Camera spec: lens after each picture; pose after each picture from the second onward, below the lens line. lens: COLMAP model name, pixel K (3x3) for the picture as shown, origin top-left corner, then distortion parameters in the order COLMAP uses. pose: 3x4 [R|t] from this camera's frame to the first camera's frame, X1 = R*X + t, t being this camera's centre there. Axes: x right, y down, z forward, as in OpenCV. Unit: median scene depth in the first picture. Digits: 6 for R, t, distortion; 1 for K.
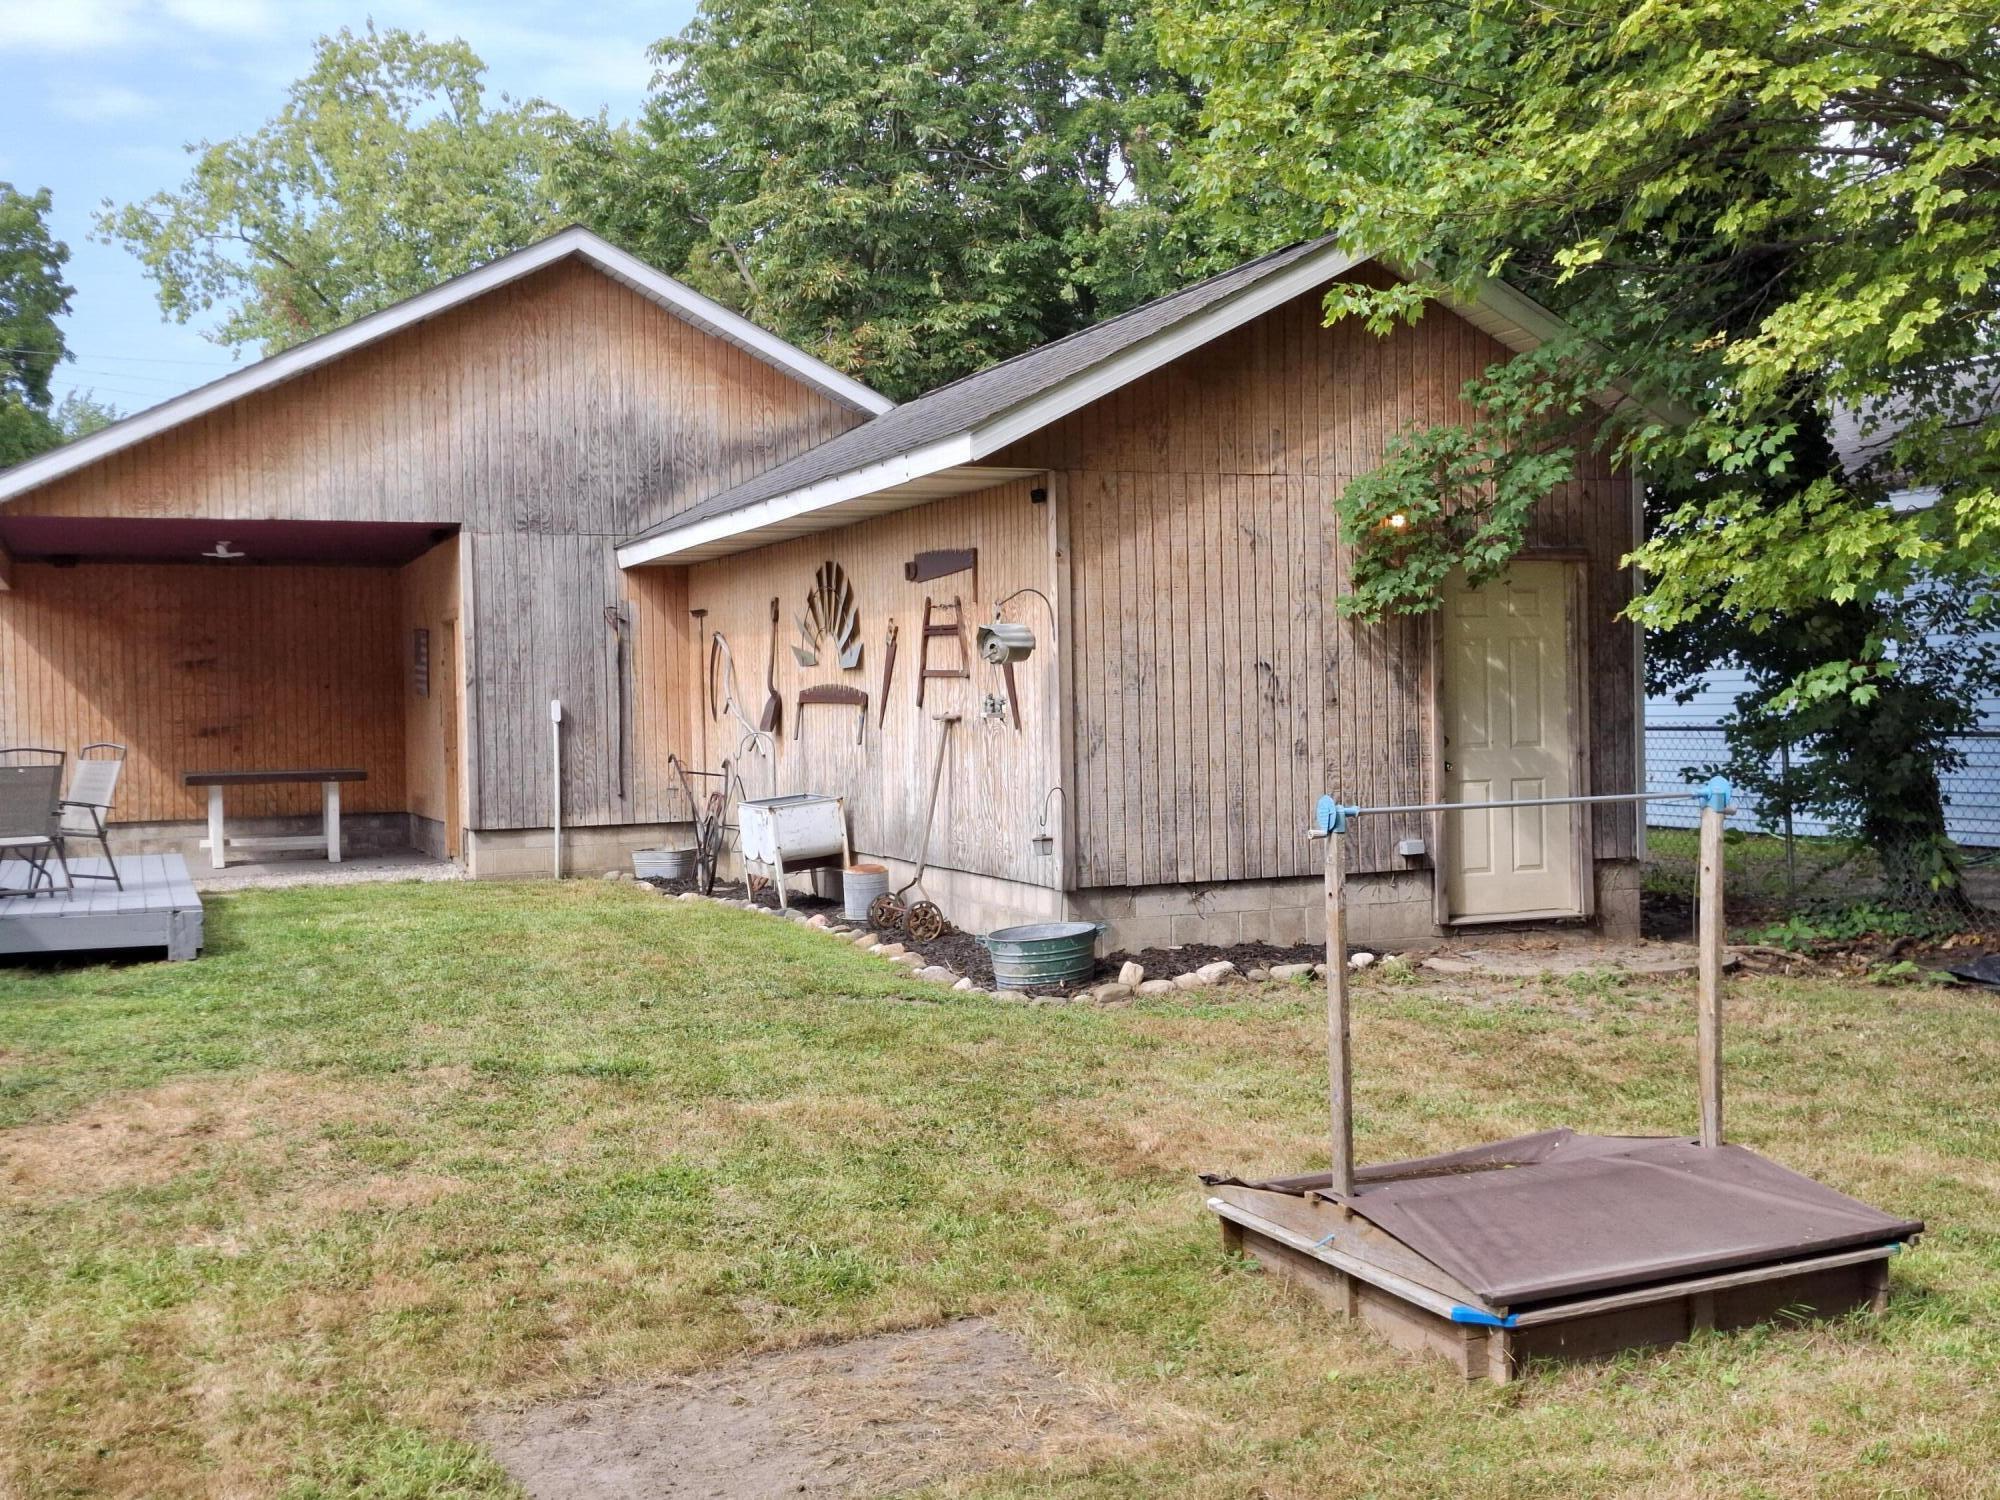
lens RADIAL K [[2035.6, 0, 1000.0], [0, 2035.6, 750.0], [0, 0, 1]] dist [0.154381, -0.290583]
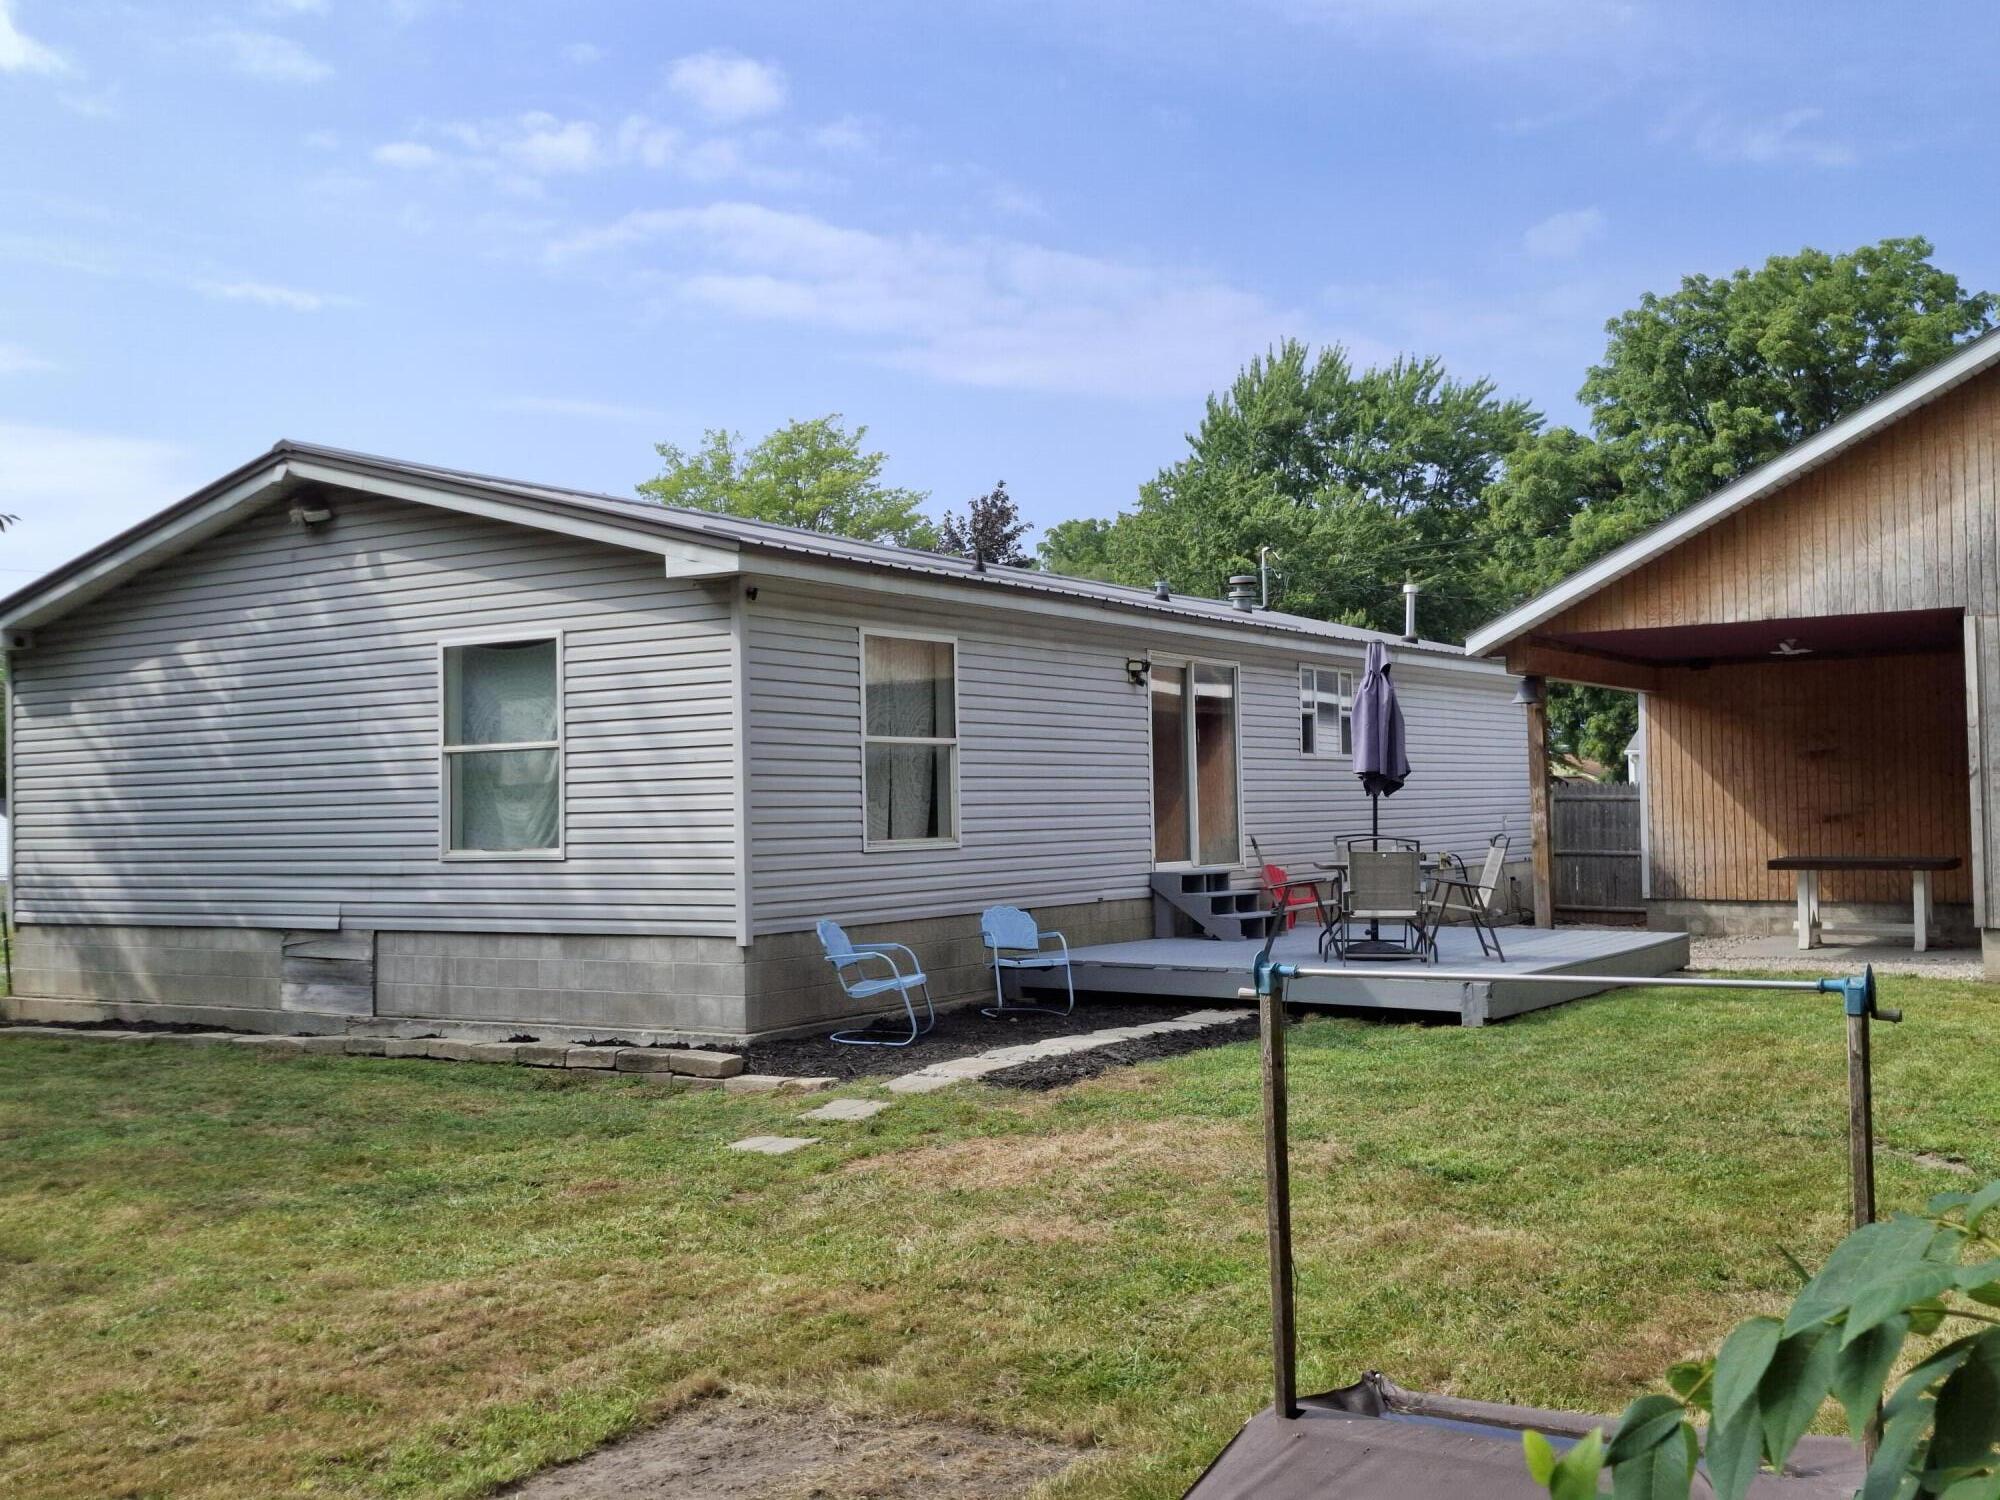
lens RADIAL K [[1912.5, 0, 1000.0], [0, 1912.5, 750.0], [0, 0, 1]] dist [0.004939, 0.001109]
pose [[0.557686, -0.013009, -0.829950, 0.222096], [-0.016840, 0.999494, -0.026983, -0.011797], [0.829881, 0.029024, 0.557185, 0.128630]]
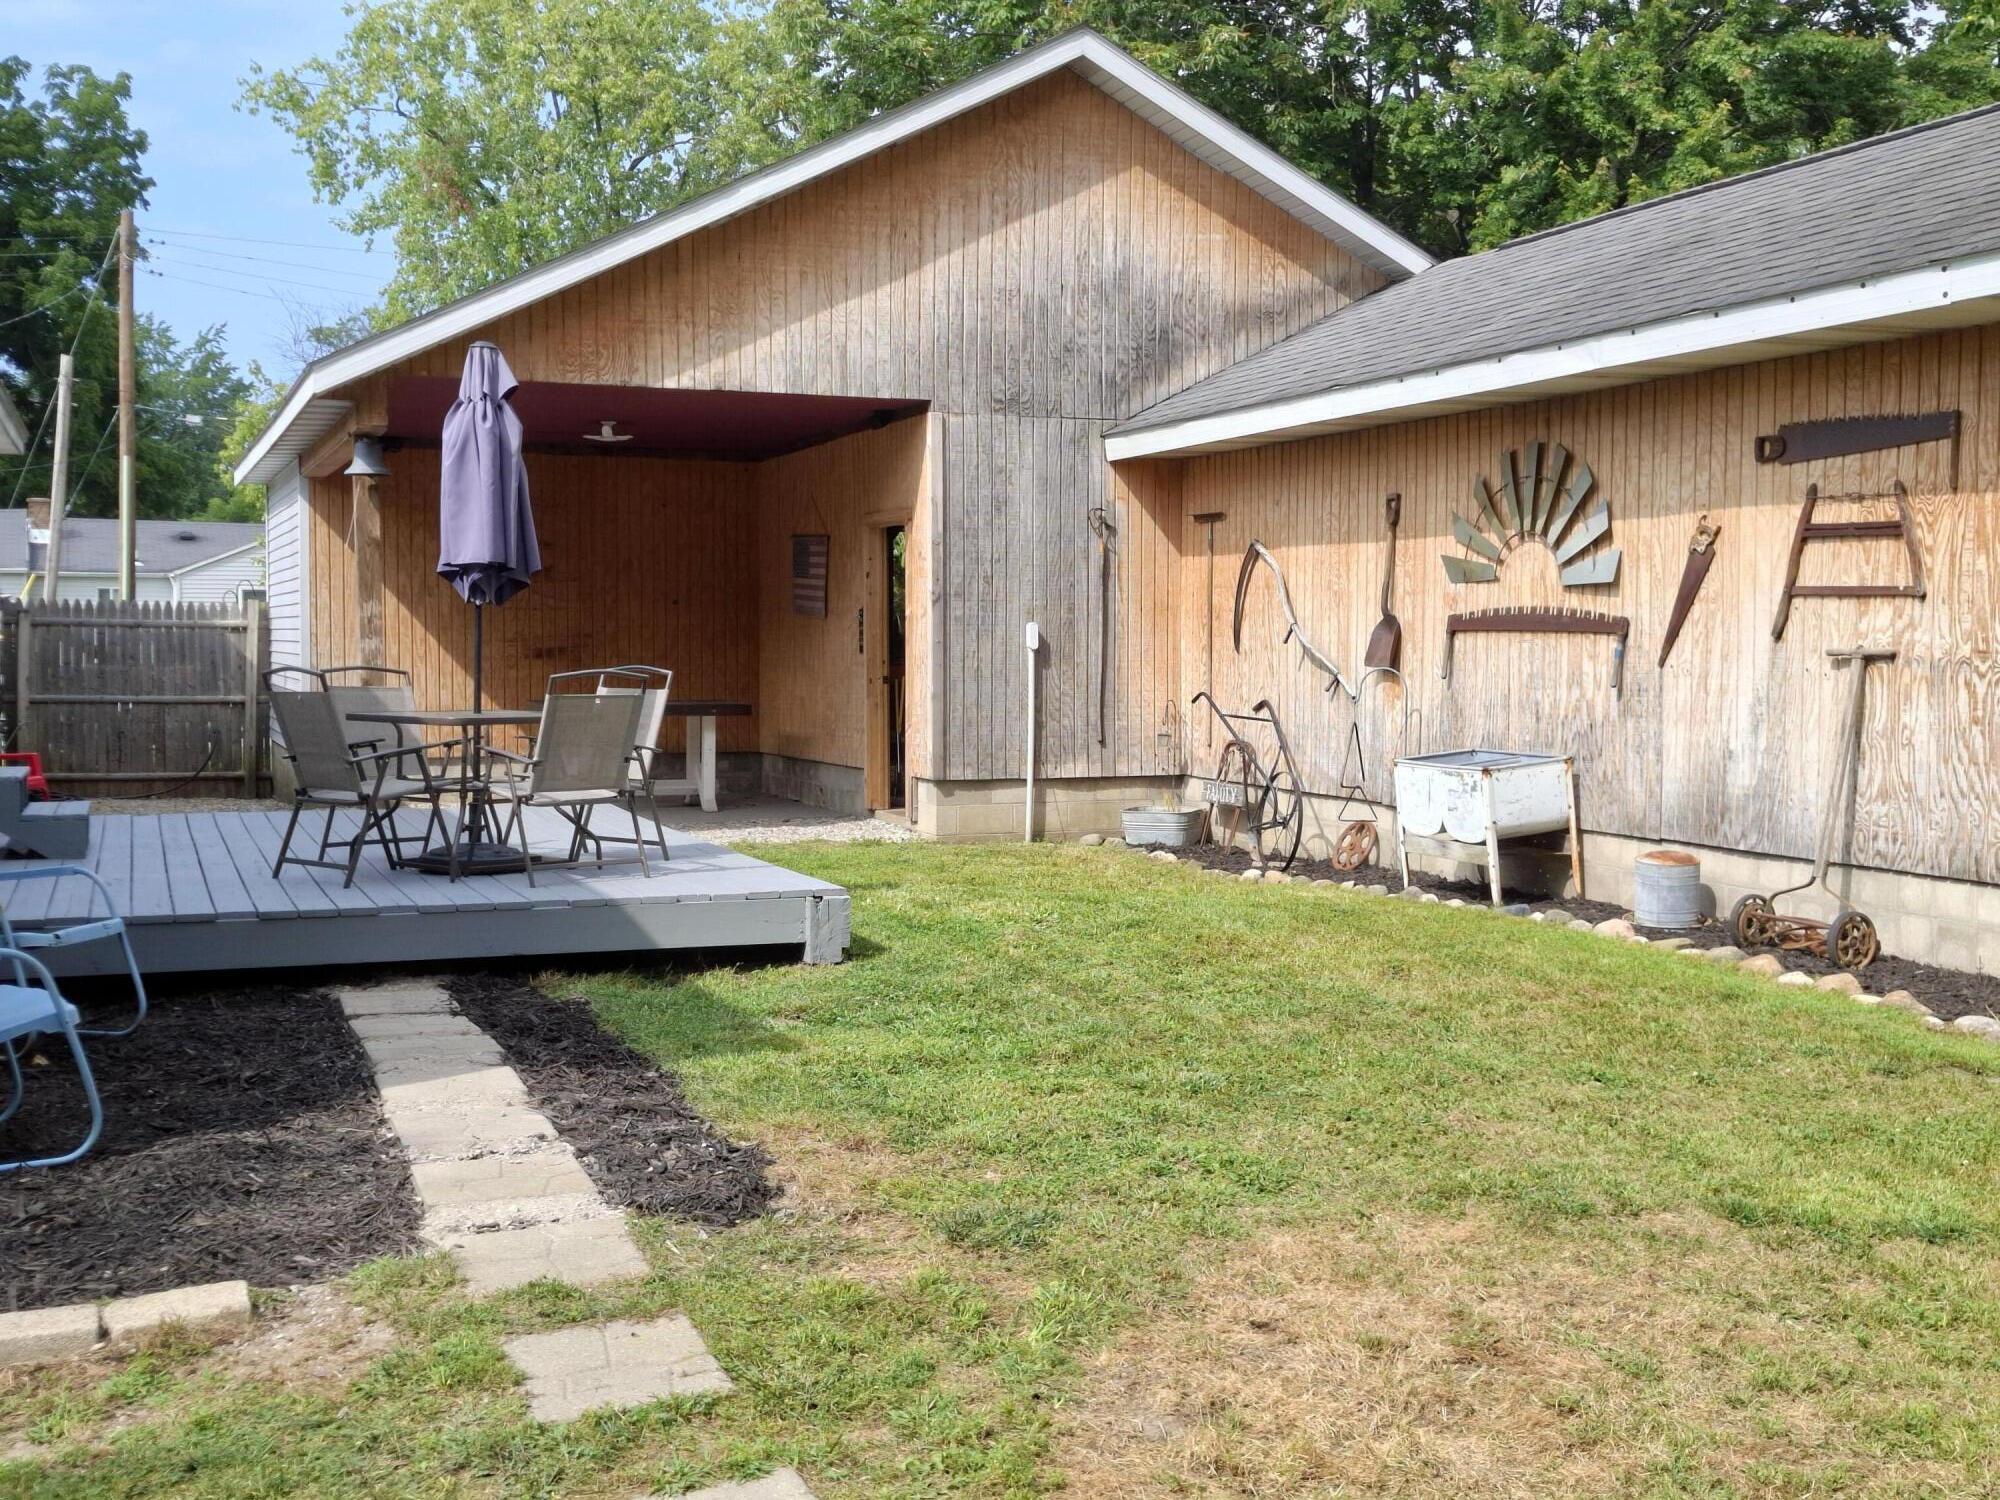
lens RADIAL K [[2081.3, 0, 1000.0], [0, 2081.3, 750.0], [0, 0, 1]] dist [0.142631, -0.240060]
pose [[0.999580, 0.021755, -0.019130, -0.211321], [-0.021156, 0.999297, 0.030965, 0.000770], [0.019790, -0.030547, 0.999337, 0.173294]]
